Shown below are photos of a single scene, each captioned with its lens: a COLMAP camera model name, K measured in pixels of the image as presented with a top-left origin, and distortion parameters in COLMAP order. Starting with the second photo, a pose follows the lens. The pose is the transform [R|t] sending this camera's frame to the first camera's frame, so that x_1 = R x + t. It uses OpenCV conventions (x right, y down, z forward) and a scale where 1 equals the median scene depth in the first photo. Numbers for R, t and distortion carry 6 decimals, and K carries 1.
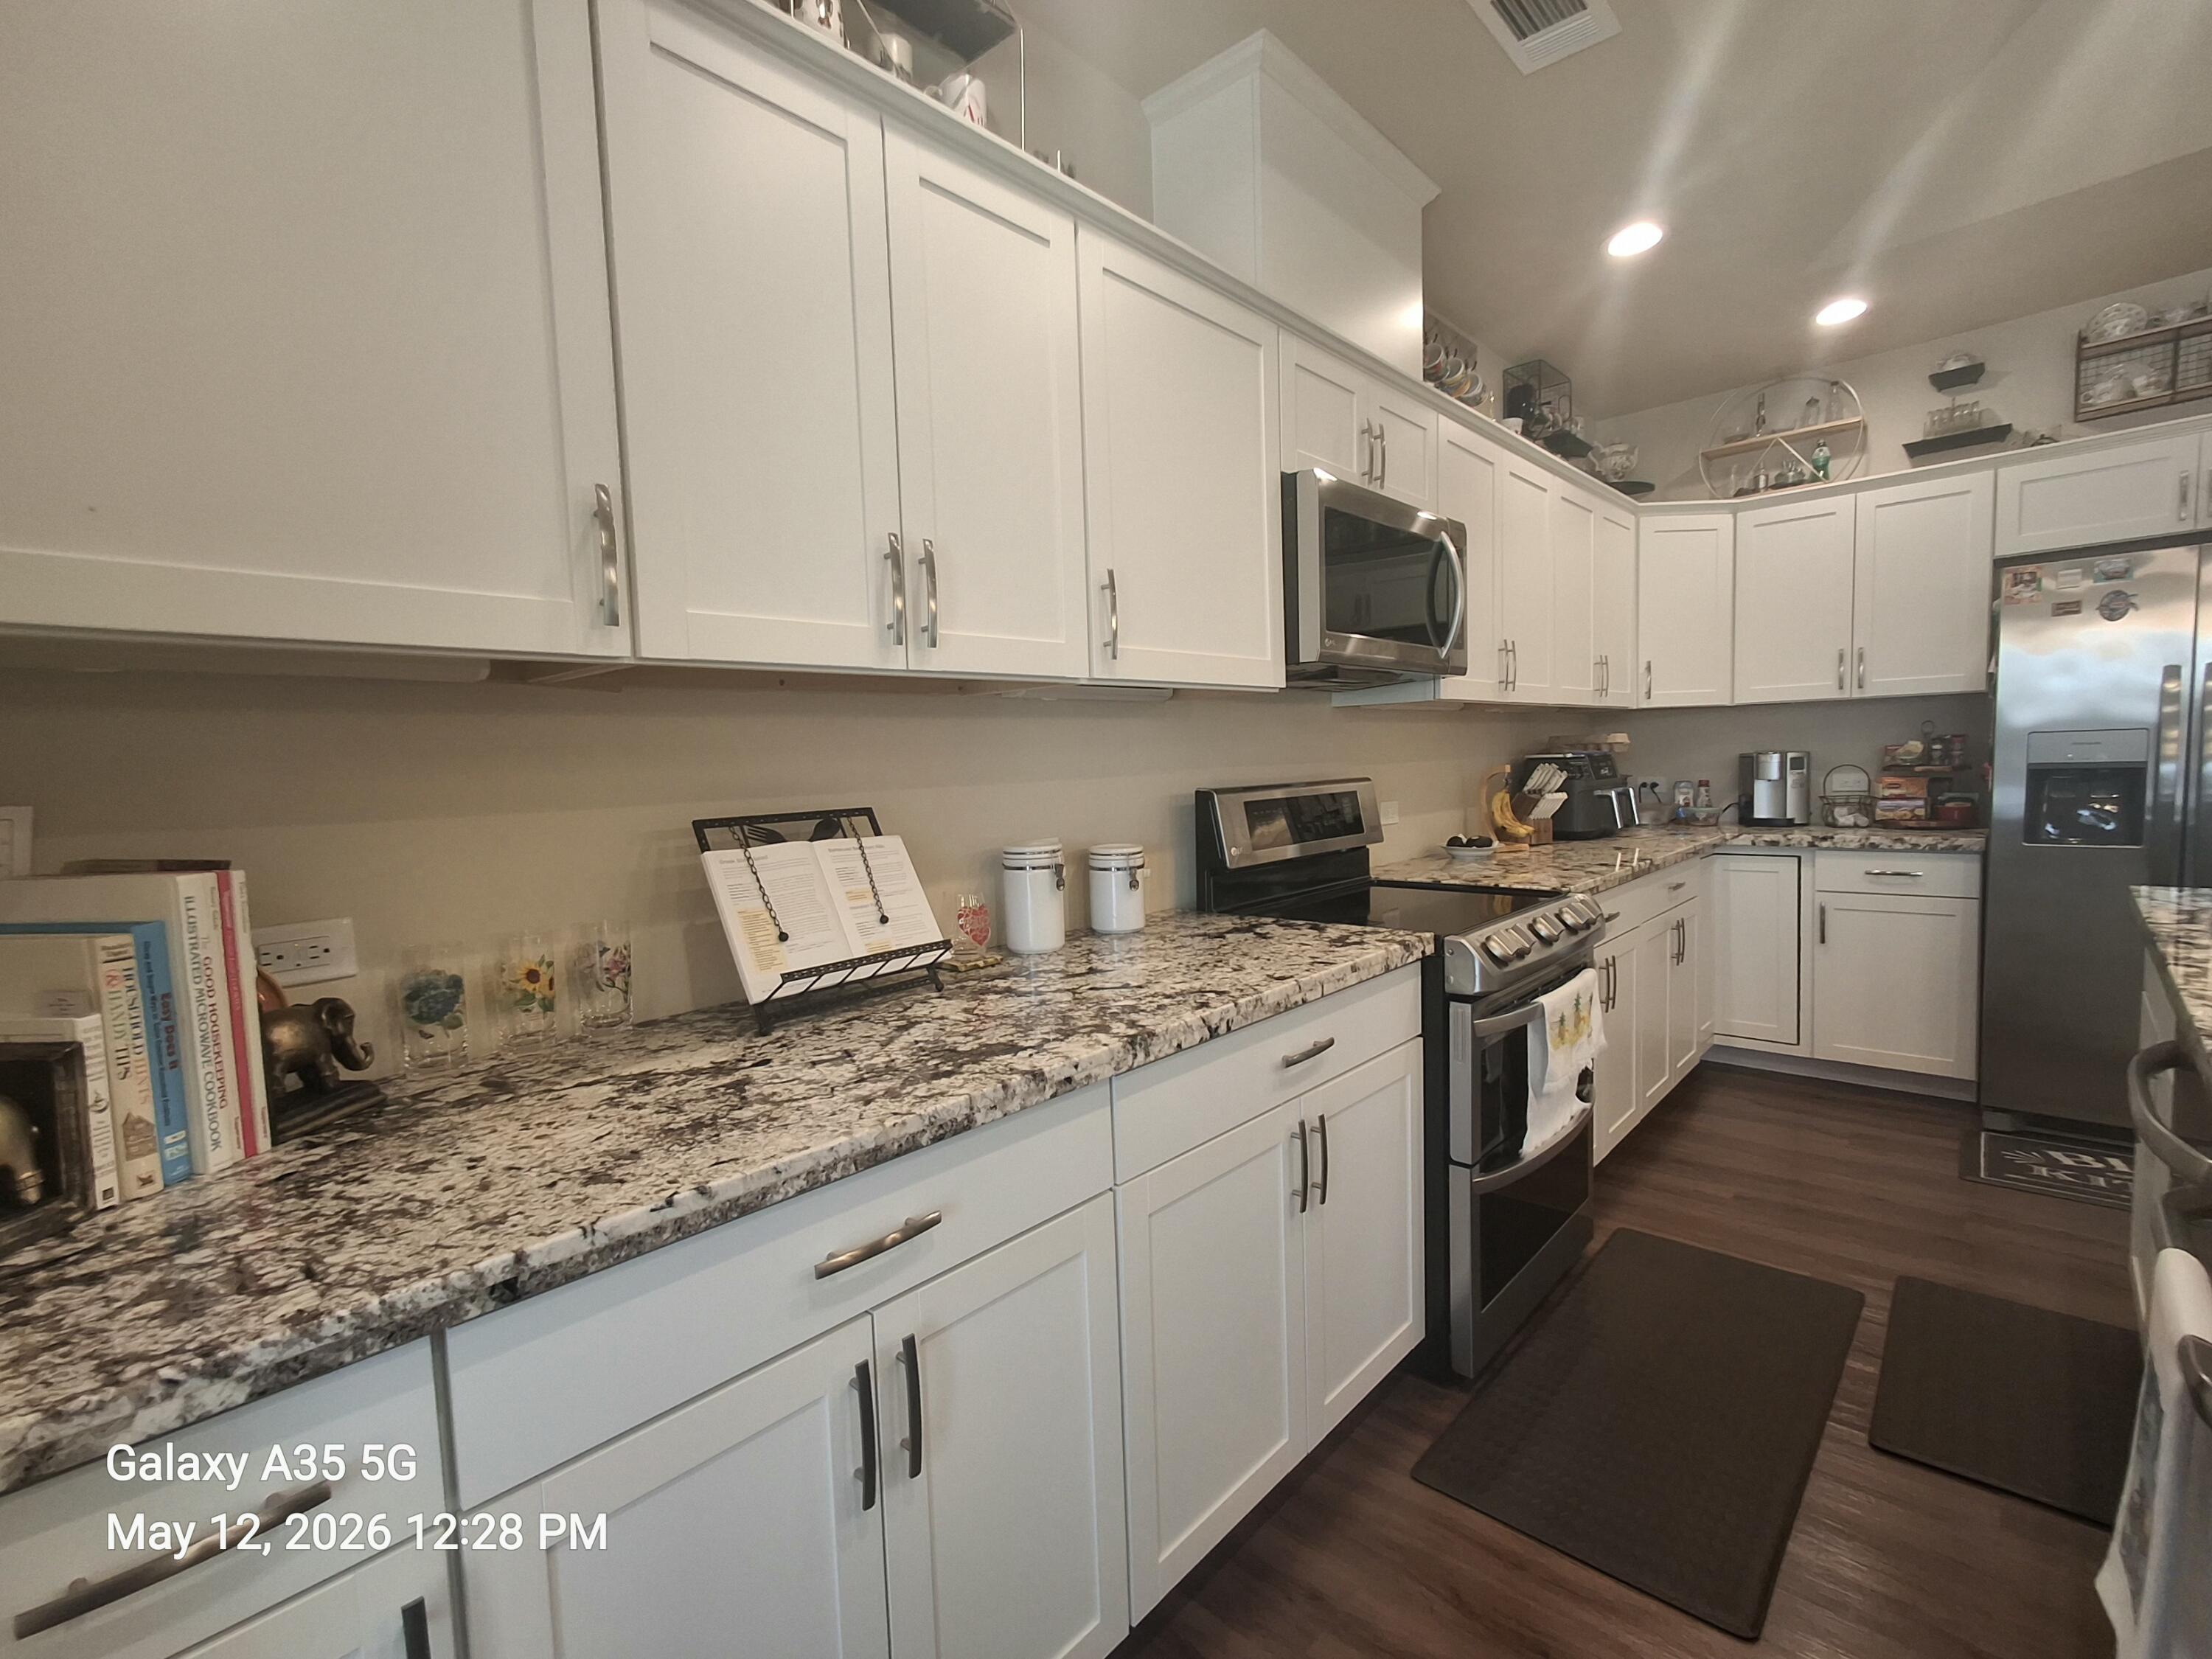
lens RADIAL K [[1005.2, 0, 1094.5], [0, 1005.2, 838.4], [0, 0, 1]] dist [0.000951, 0.000102]
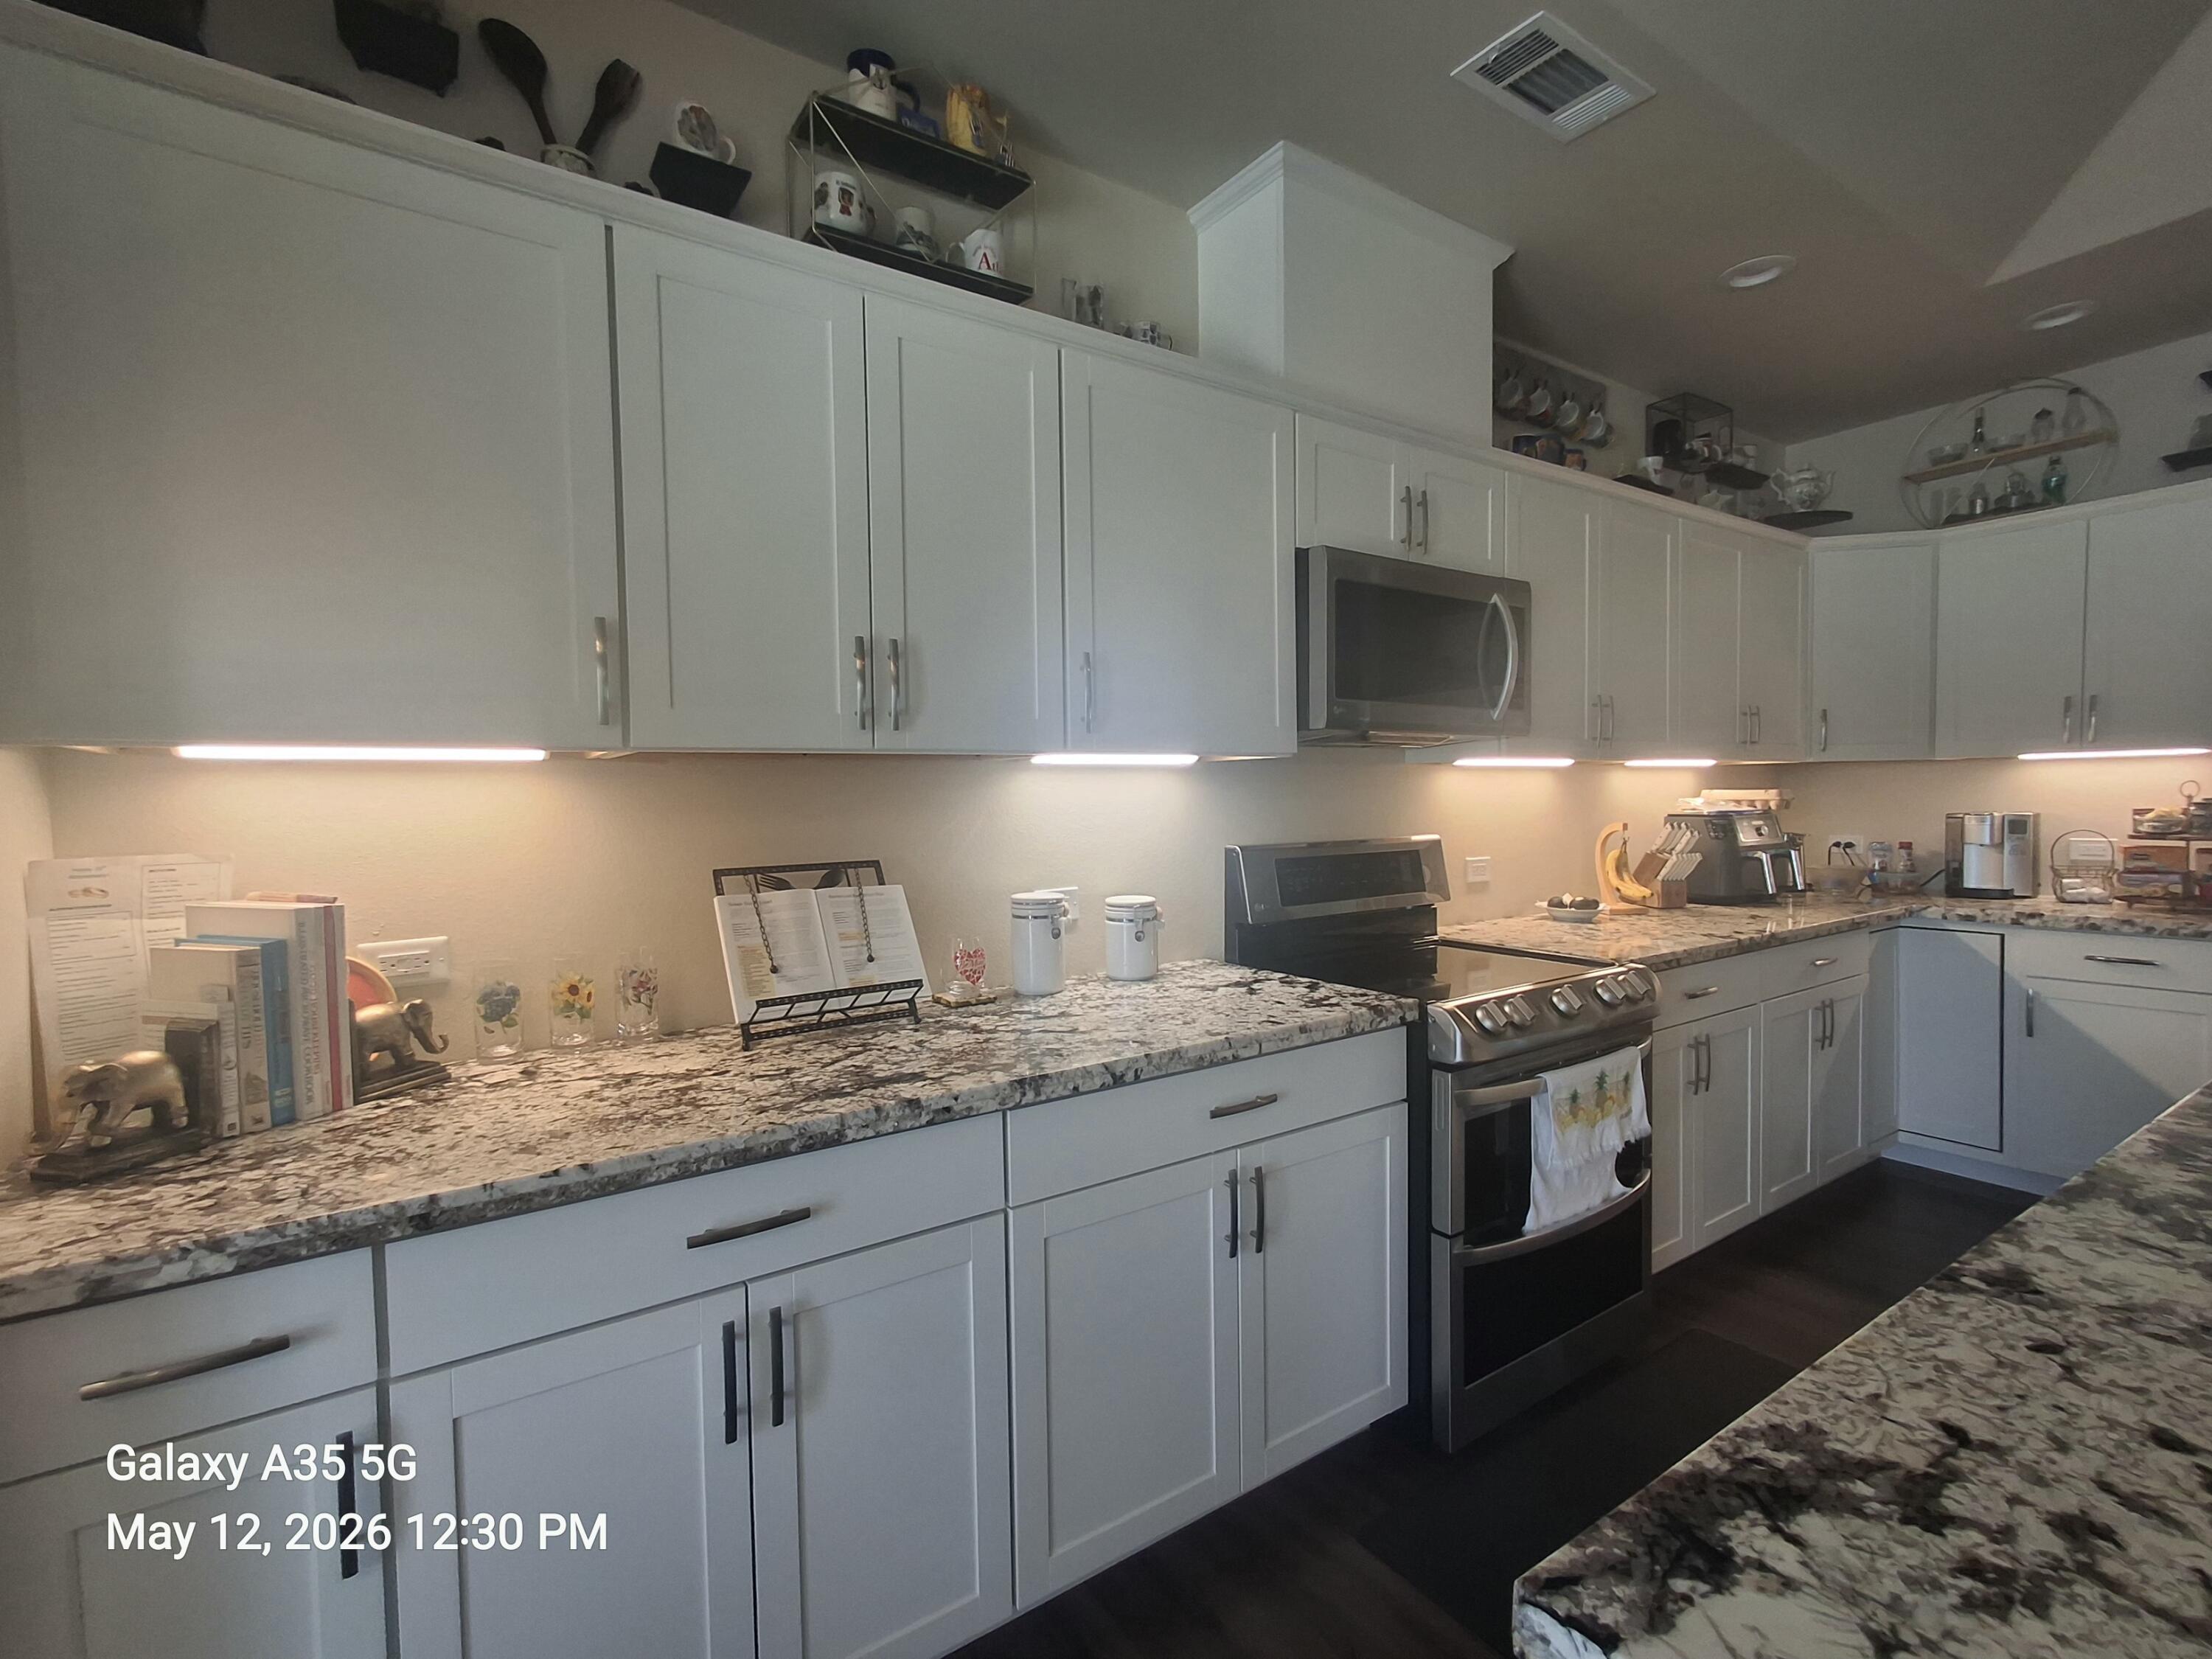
lens RADIAL K [[1006.7, 0, 1091.4], [0, 1006.7, 833.3], [0, 0, 1]] dist [0.003567, 0.000672]
pose [[0.972520, 0.027506, -0.231188, 0.350683], [-0.035042, 0.998978, -0.028551, -0.045699], [0.230167, 0.035867, 0.972490, -0.094232]]
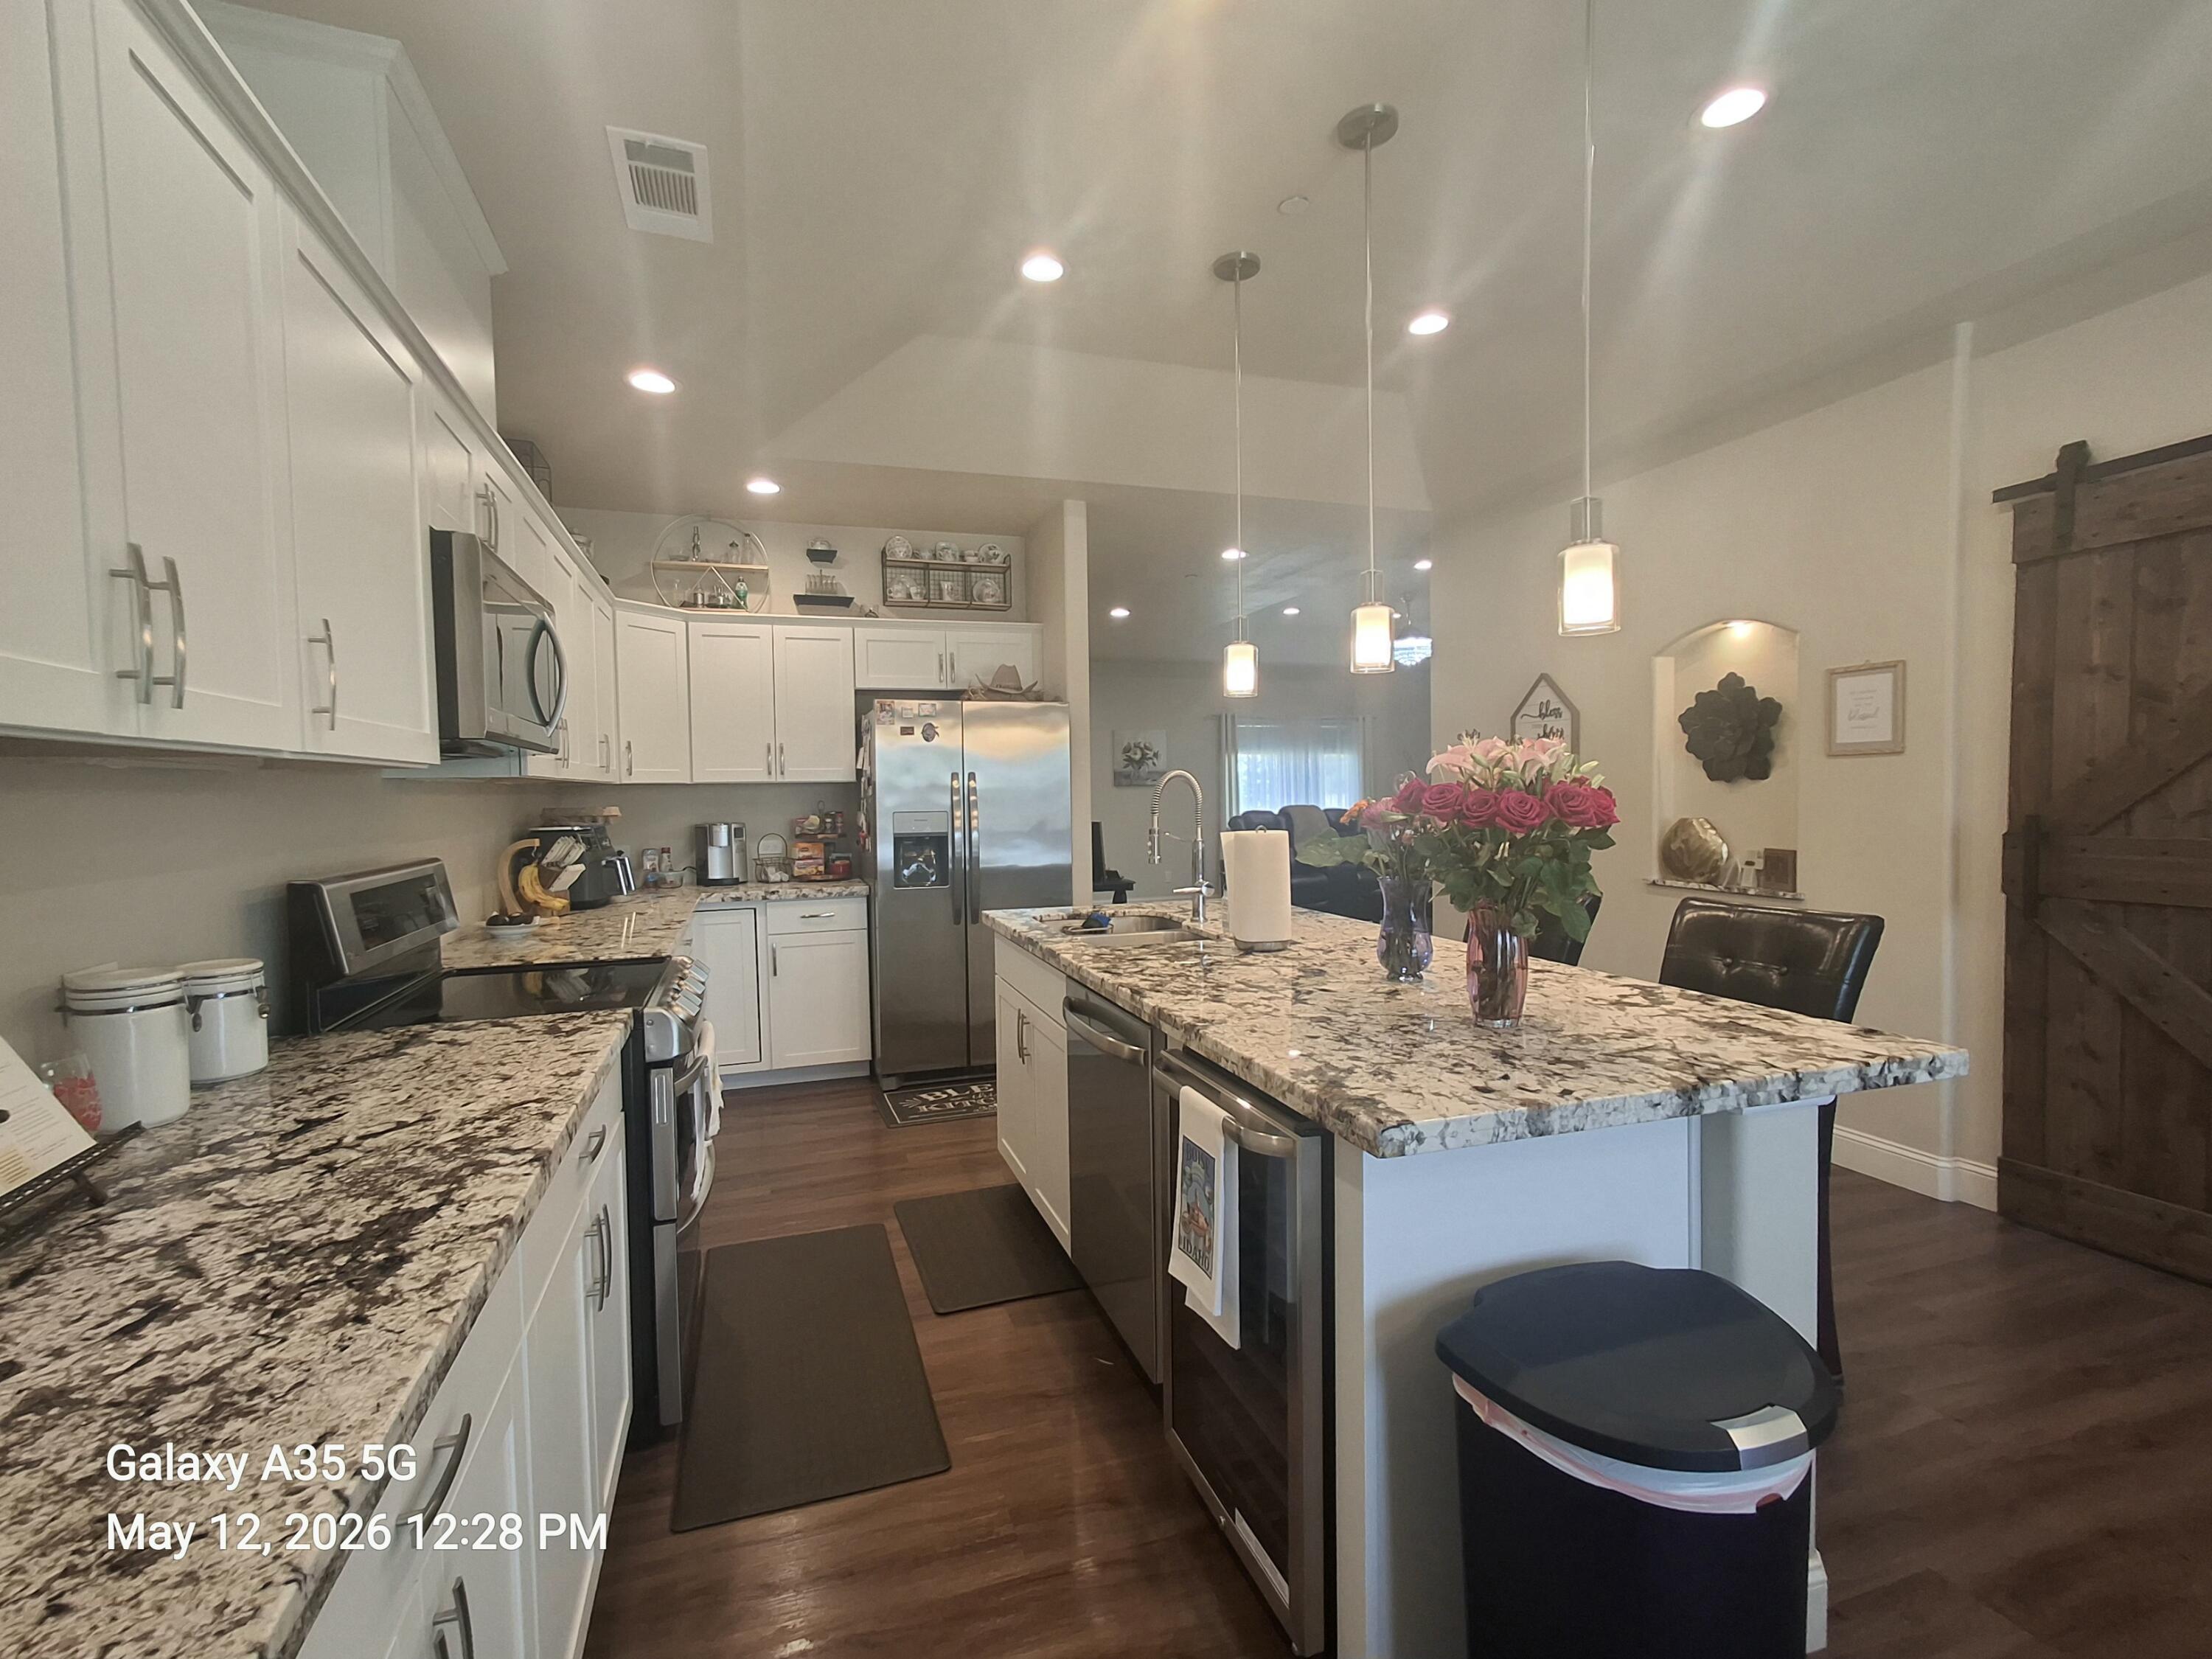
lens RADIAL K [[1006.7, 0, 1091.4], [0, 1006.7, 833.3], [0, 0, 1]] dist [0.003567, 0.000672]
pose [[0.481682, -0.009898, 0.876290, -0.497086], [0.066785, 0.997443, -0.025444, -0.040370], [-0.873797, 0.070779, 0.481112, 0.091831]]
